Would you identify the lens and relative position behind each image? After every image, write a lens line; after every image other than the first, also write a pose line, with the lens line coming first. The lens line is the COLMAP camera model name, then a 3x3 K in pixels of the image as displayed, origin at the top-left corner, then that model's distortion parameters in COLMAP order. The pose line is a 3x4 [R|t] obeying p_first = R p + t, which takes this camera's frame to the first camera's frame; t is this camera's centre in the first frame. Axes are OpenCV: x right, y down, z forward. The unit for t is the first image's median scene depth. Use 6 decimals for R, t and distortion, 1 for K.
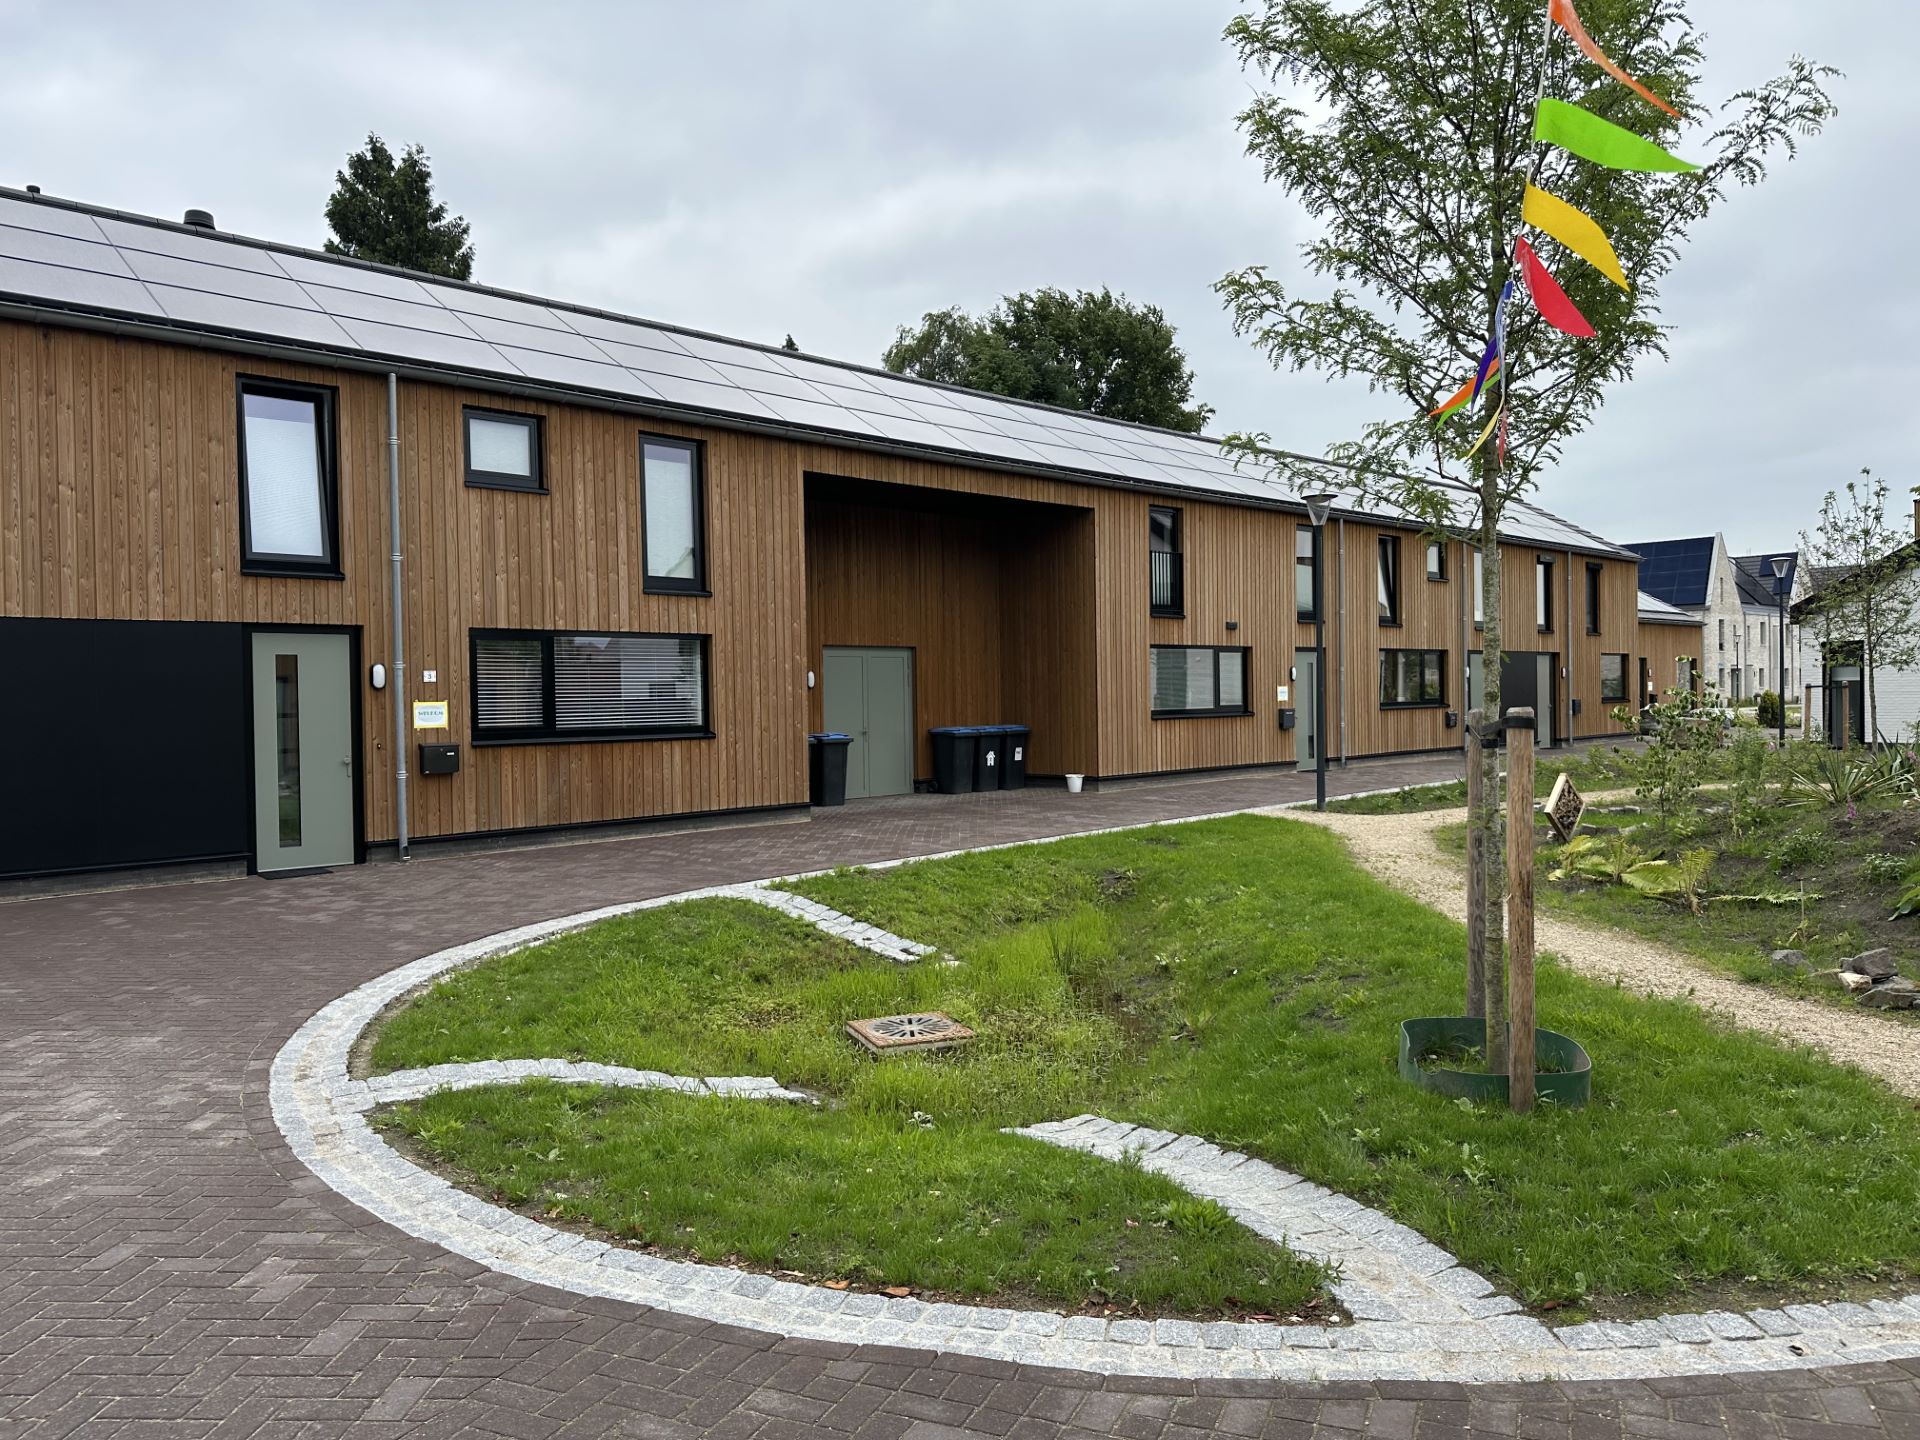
lens RADIAL K [[1303.4, 0, 1011.6], [0, 1303.4, 724.5], [0, 0, 1]] dist [0.087335, -0.145963]
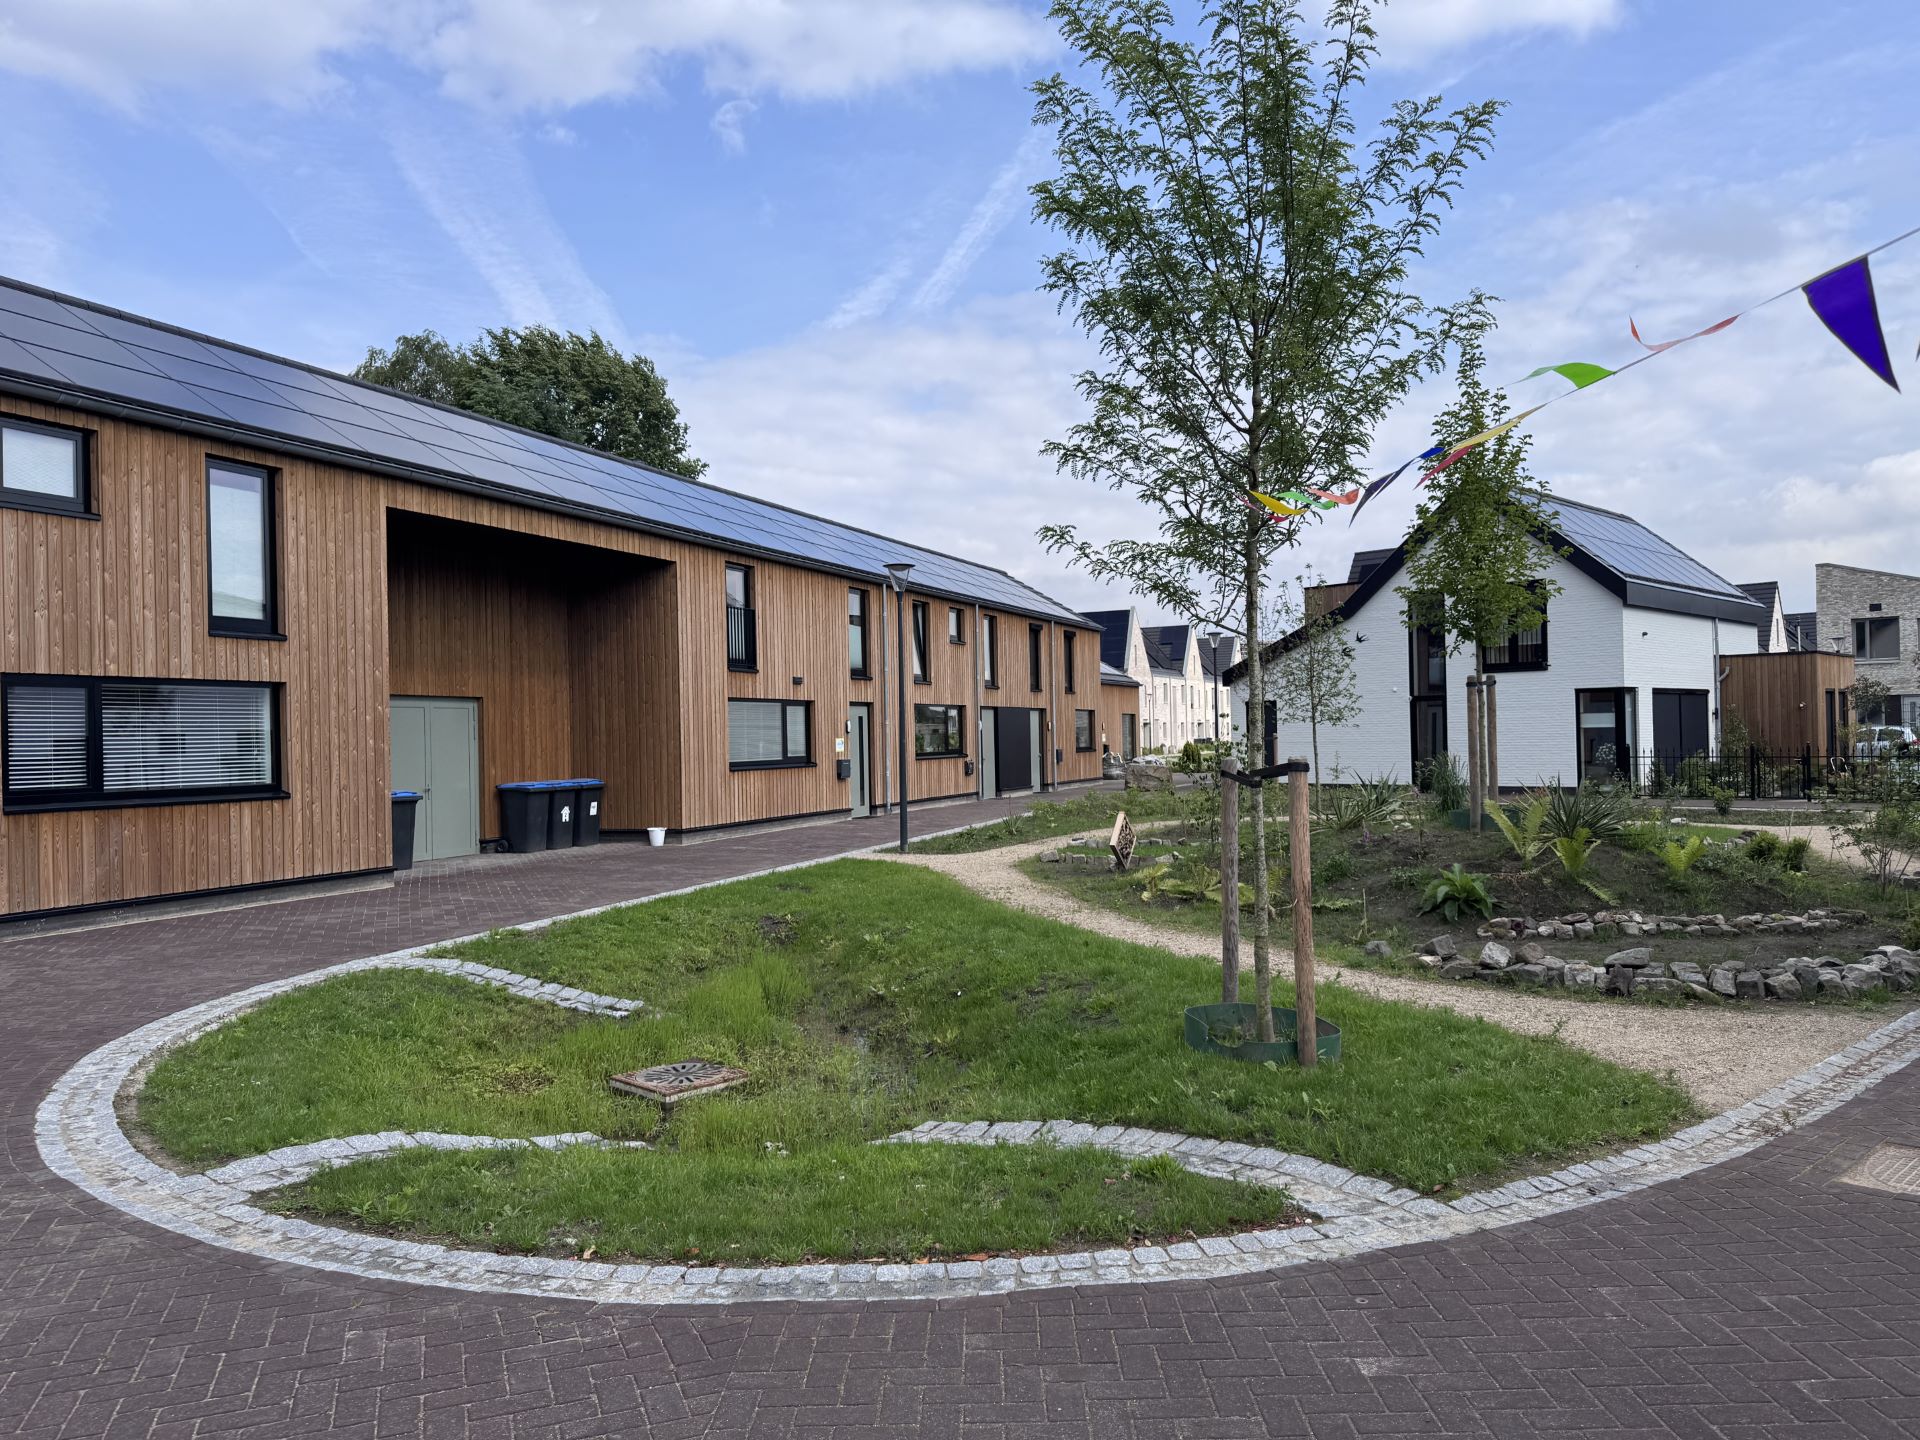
lens RADIAL K [[1350.7, 0, 921.0], [0, 1350.7, 721.4], [0, 0, 1]] dist [0.160349, -0.299552]
pose [[0.918882, 0.001669, 0.394530, -0.201391], [0.015036, 0.999116, -0.039247, 0.001539], [-0.394247, 0.041996, 0.918045, -0.037717]]
